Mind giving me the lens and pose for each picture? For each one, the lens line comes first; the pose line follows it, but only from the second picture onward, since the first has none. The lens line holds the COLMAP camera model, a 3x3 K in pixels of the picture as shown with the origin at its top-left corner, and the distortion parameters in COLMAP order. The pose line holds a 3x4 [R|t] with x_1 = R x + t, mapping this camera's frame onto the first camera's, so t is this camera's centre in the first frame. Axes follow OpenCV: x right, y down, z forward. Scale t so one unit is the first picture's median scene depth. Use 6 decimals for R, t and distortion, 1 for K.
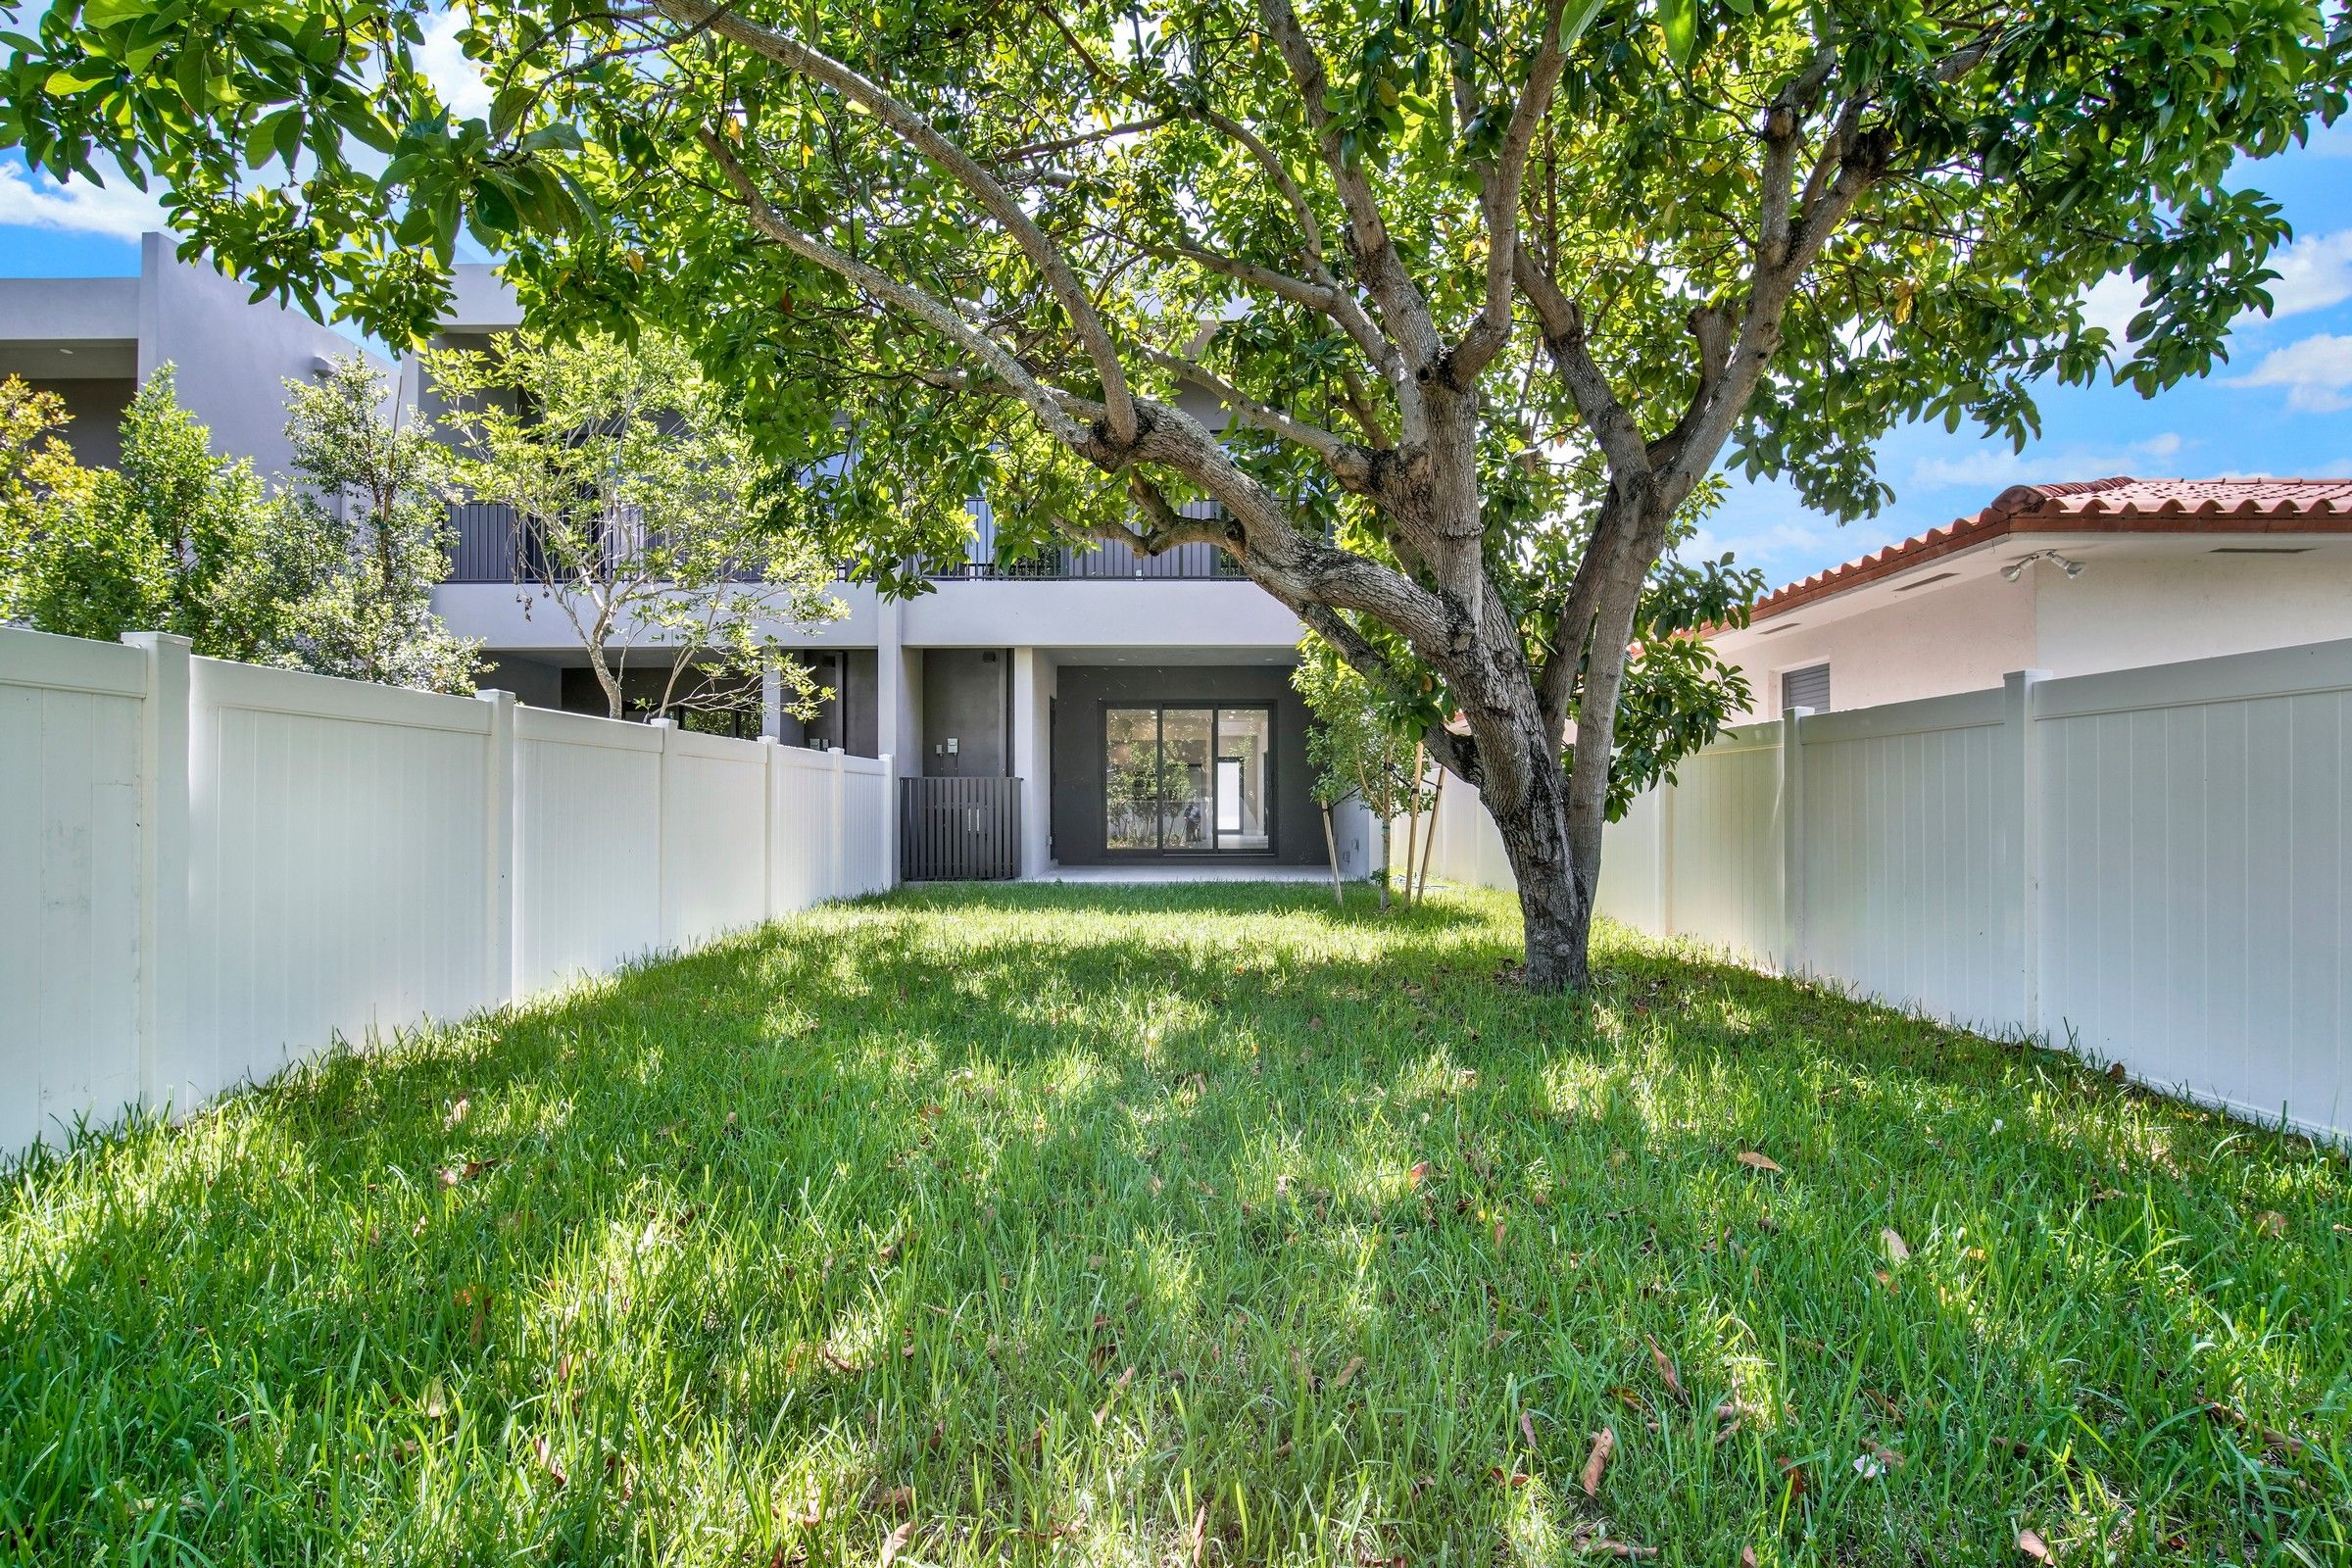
lens RADIAL K [[1042.8, 0, 1176.3], [0, 1042.8, 793.7], [0, 0, 1]] dist [-0.010198, 0.001505]
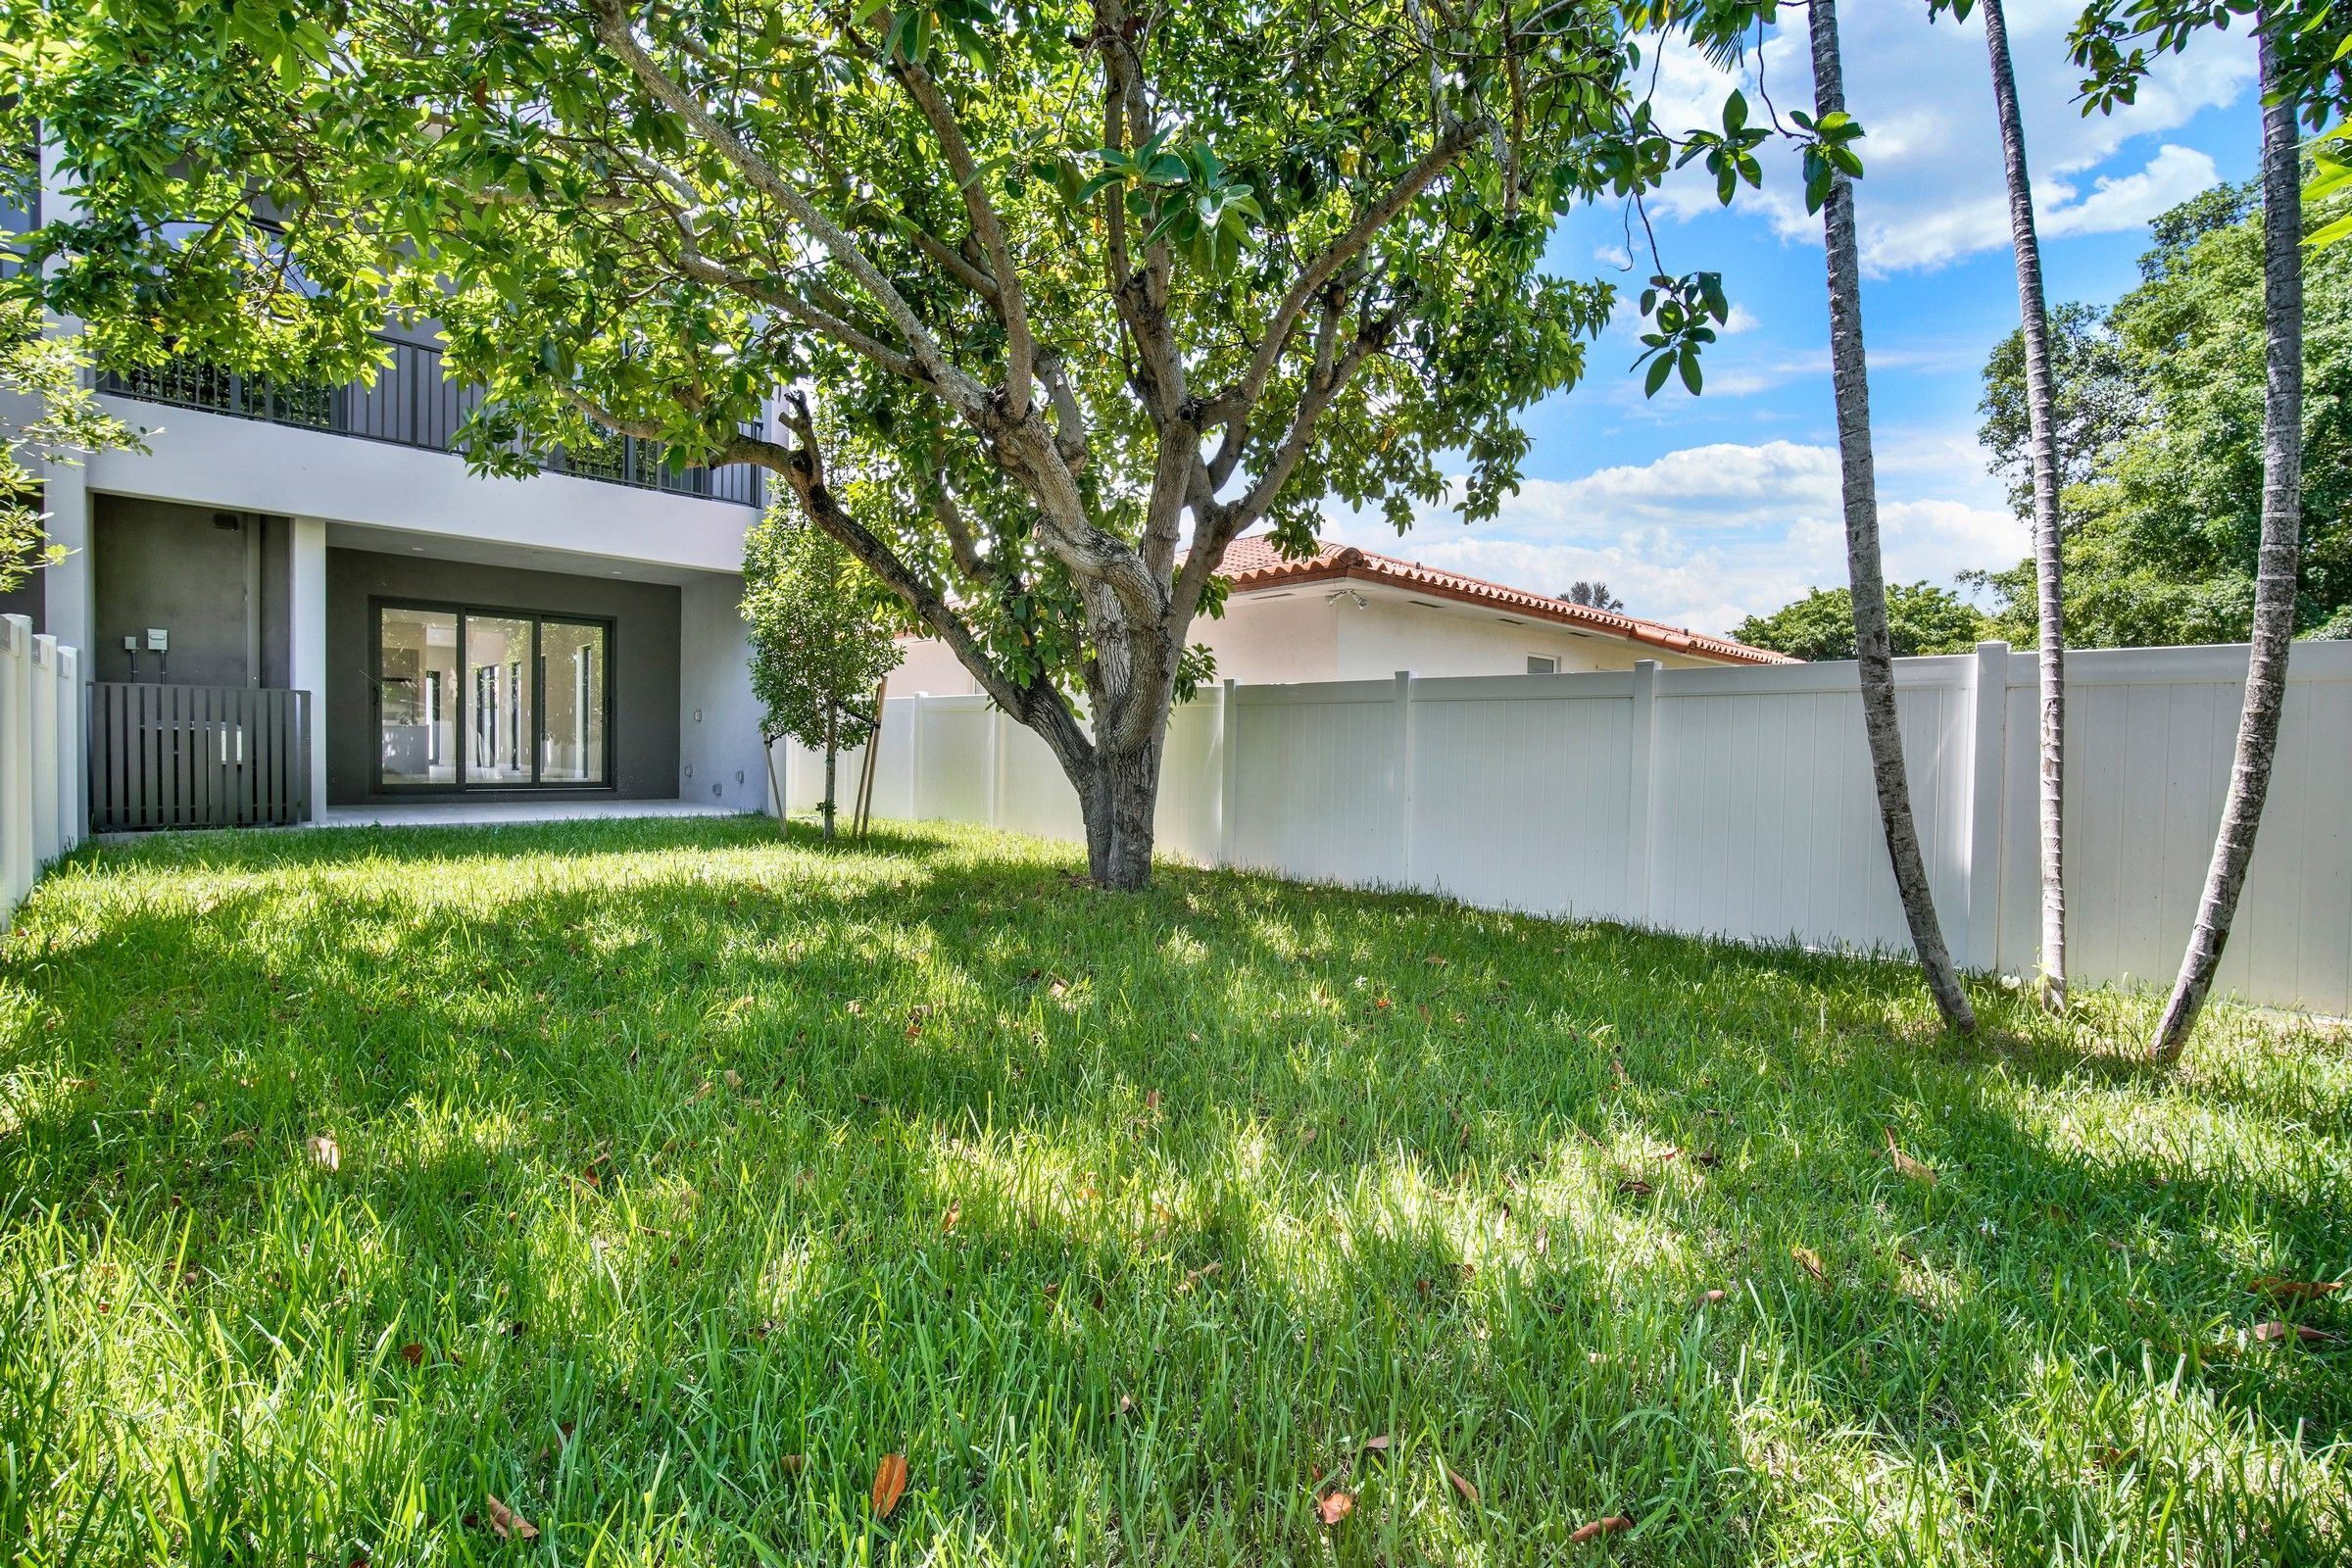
lens RADIAL K [[1042.8, 0, 1168.4], [0, 1042.8, 778.4], [0, 0, 1]] dist [-0.010198, 0.001505]
pose [[0.712436, -0.006270, 0.701709, -0.430777], [-0.029387, 0.998816, 0.038761, 0.001554], [-0.701122, -0.048236, 0.711408, 0.035580]]
